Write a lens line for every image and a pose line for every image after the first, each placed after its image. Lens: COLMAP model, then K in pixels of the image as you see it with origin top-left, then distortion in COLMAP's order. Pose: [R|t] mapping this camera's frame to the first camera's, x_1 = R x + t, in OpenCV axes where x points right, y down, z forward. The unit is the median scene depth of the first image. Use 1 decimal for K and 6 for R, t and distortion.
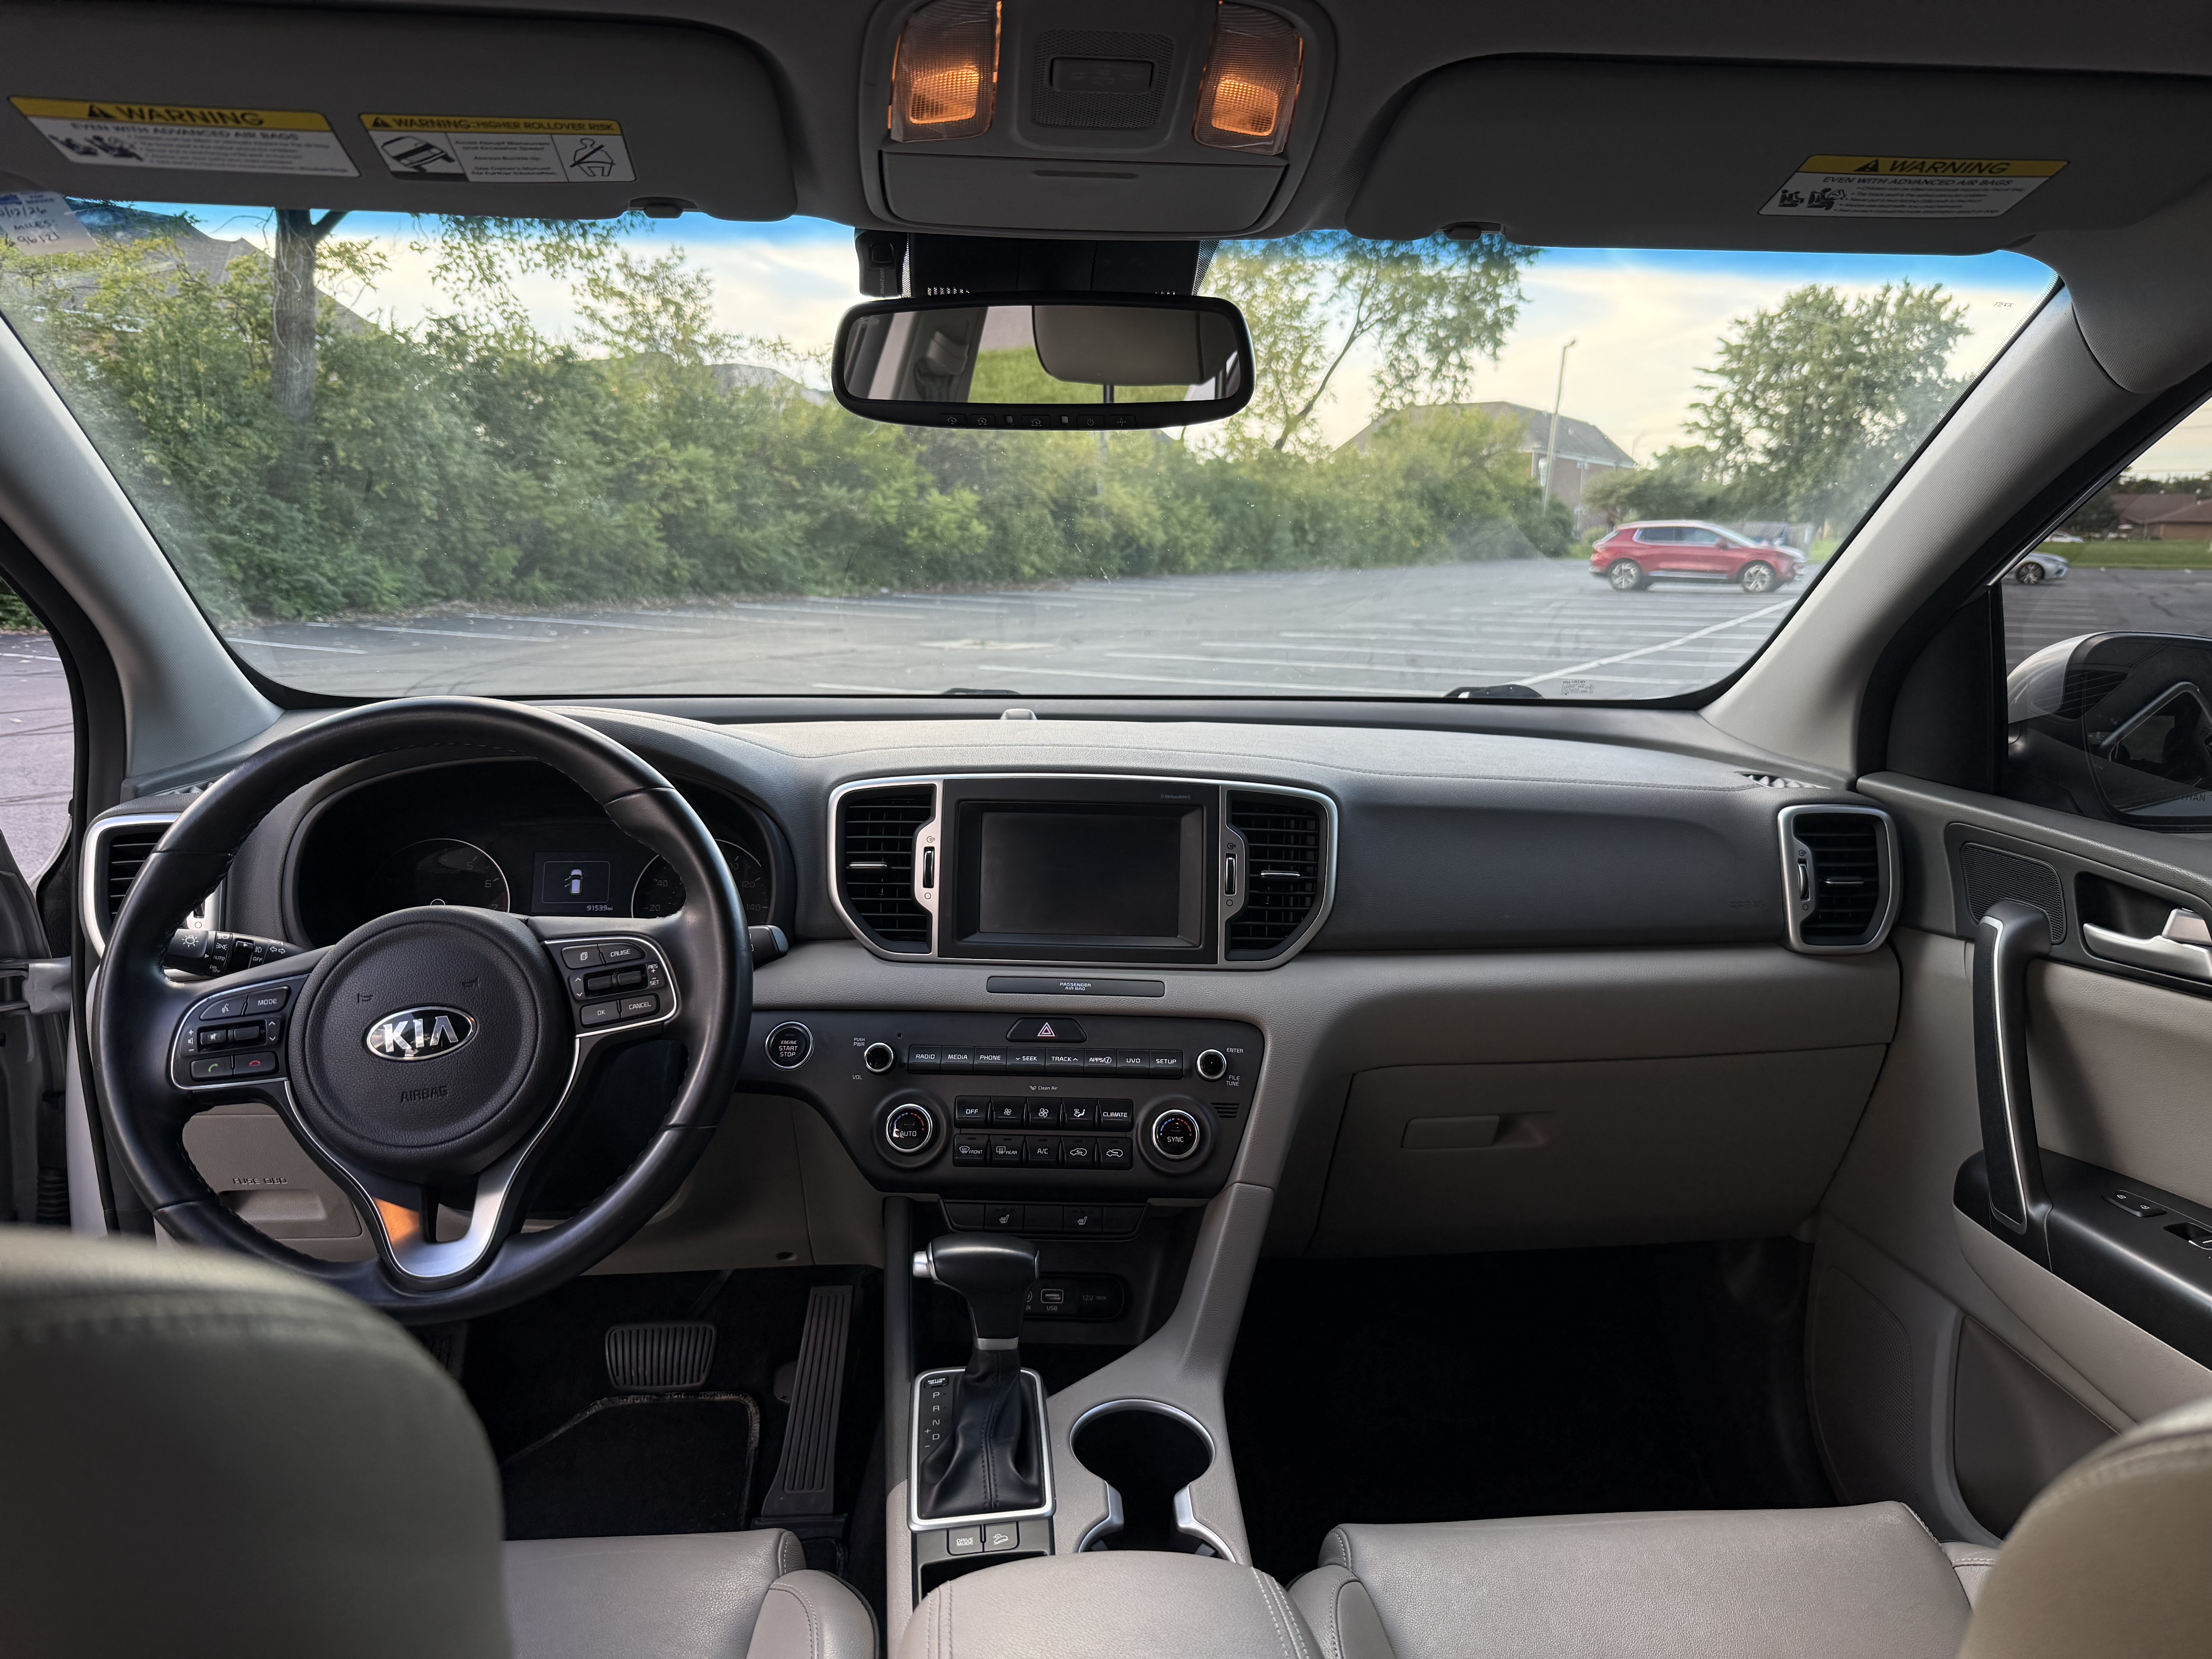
lens RADIAL K [[1567.9, 0, 1105.8], [0, 1567.9, 823.6], [0, 0, 1]] dist [0.033051, -0.055681]
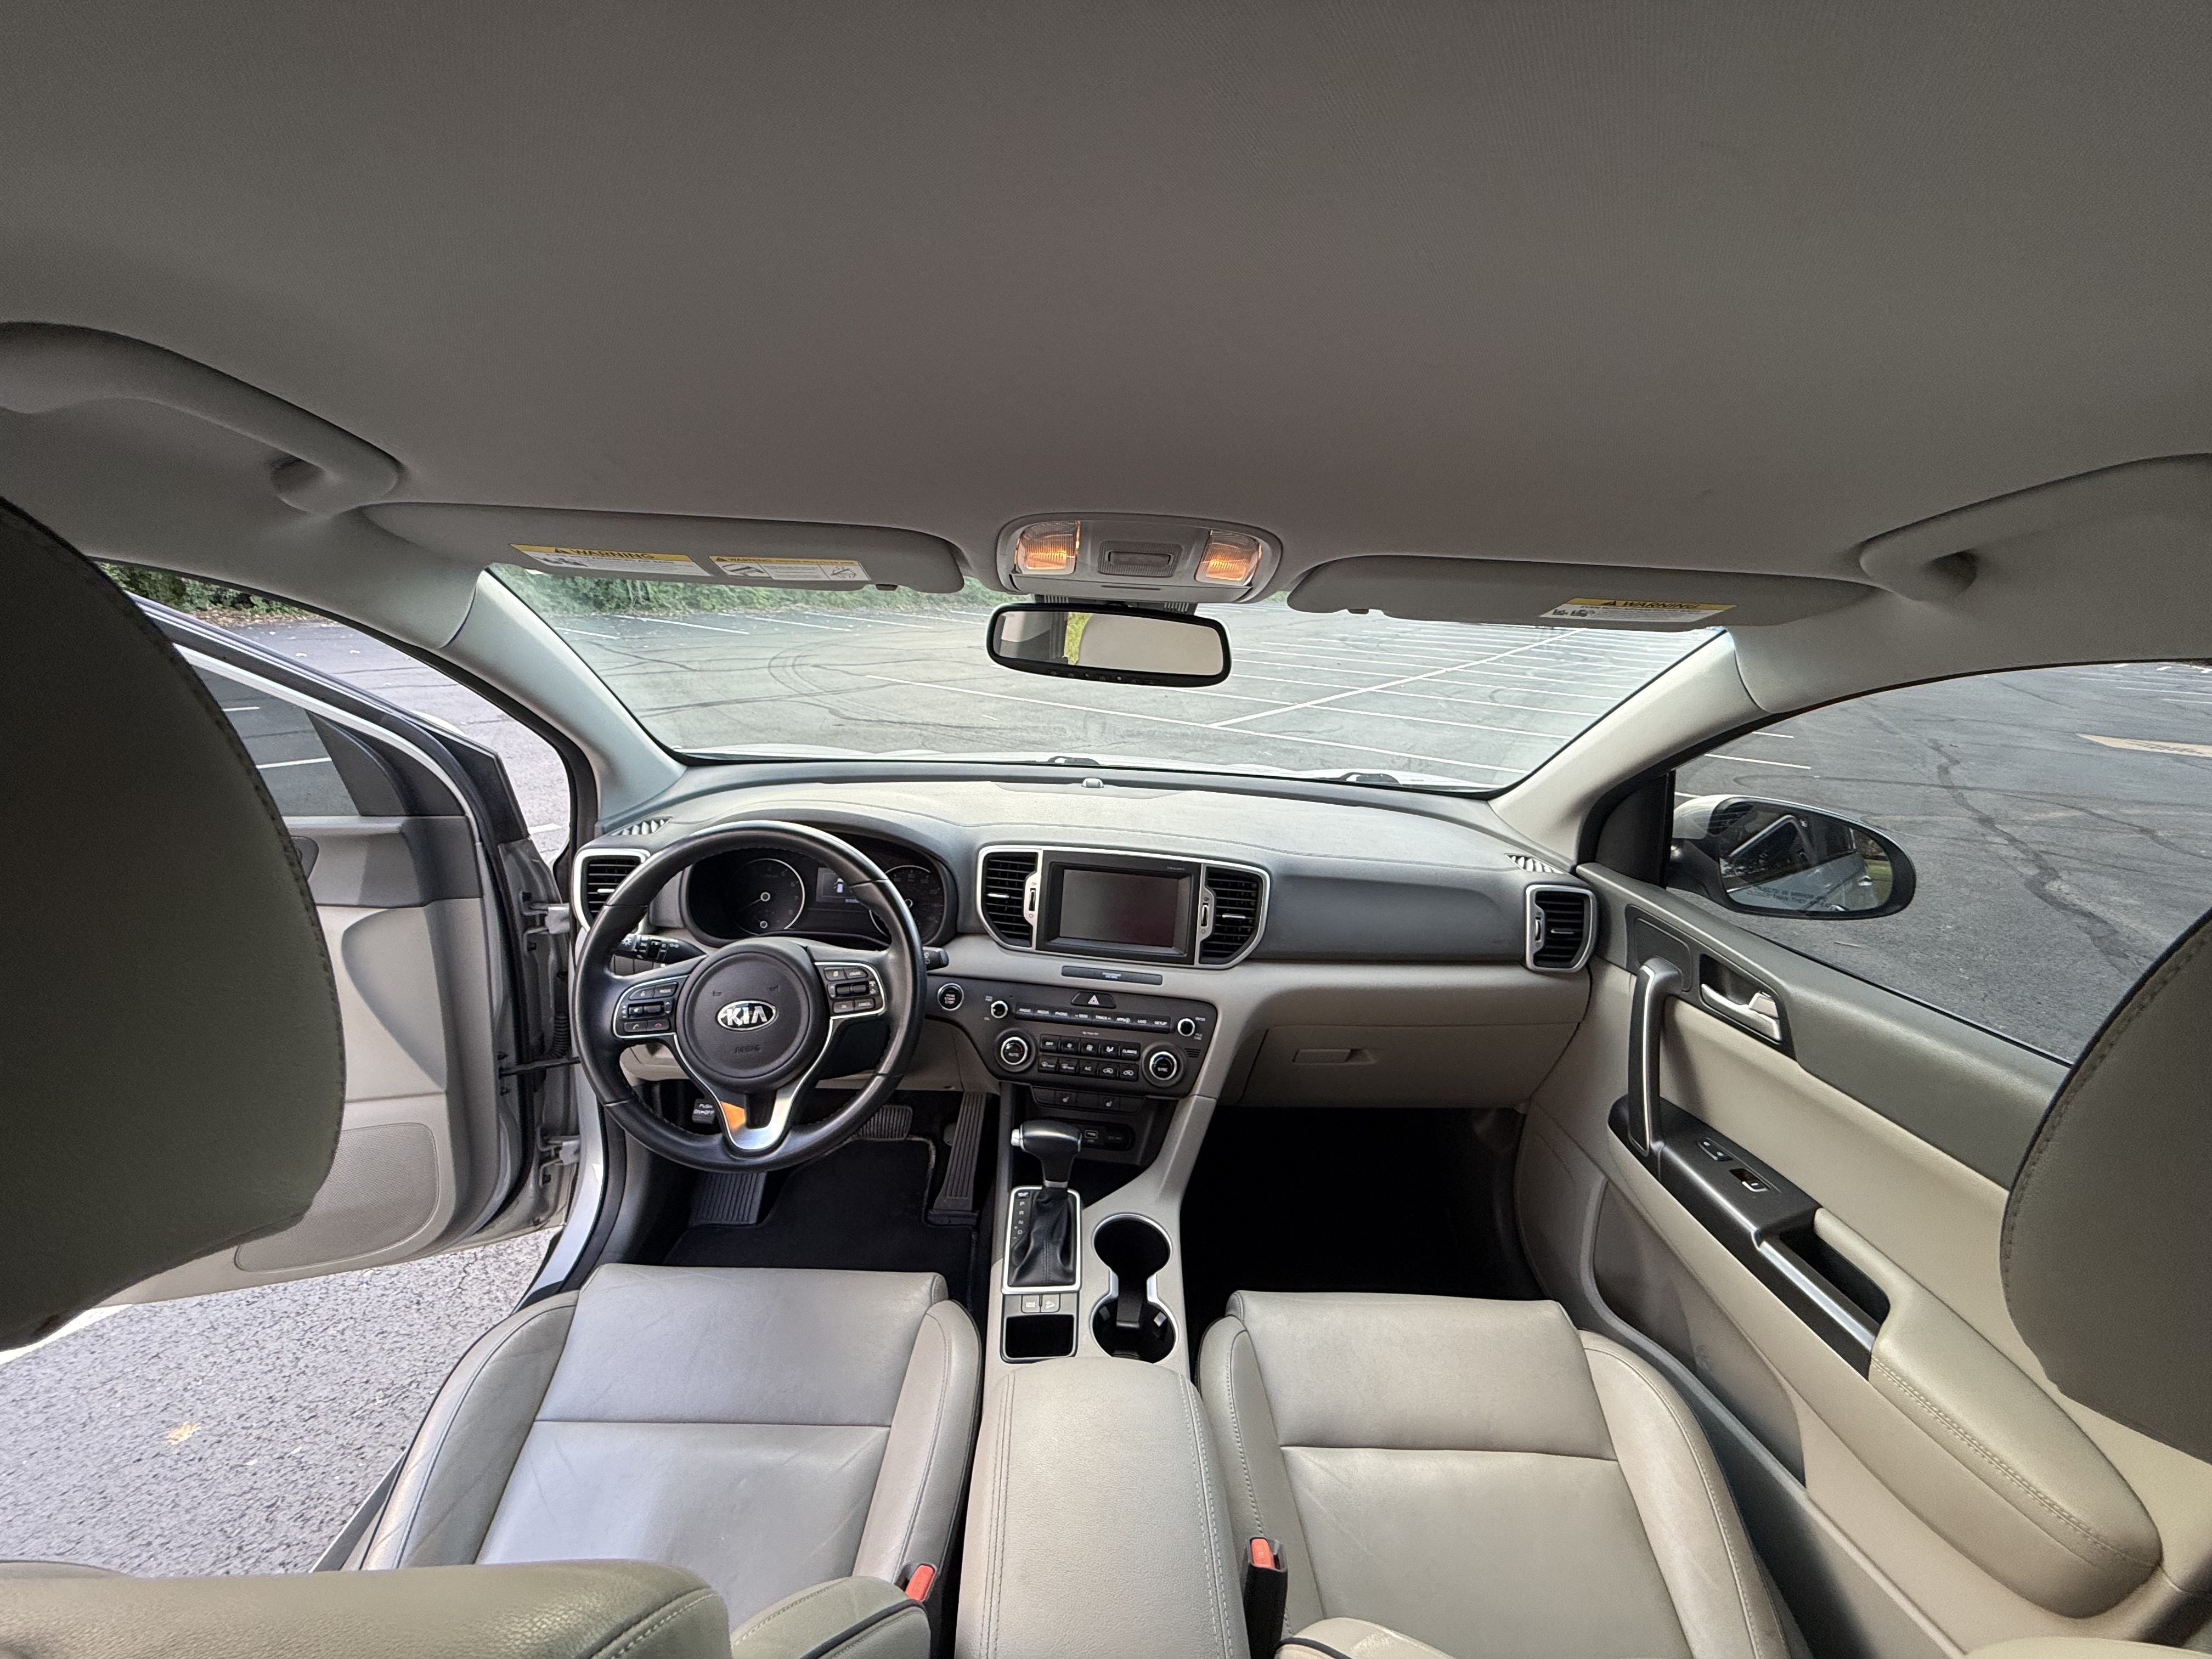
lens RADIAL K [[882.5, 0, 1100.0], [0, 882.5, 825.3], [0, 0, 1]] dist [-0.002656, 0.000655]
pose [[0.996858, 0.056123, -0.055892, 0.013313], [-0.050775, 0.994380, 0.092897, -0.157037], [0.060791, -0.089768, 0.994106, 0.024010]]
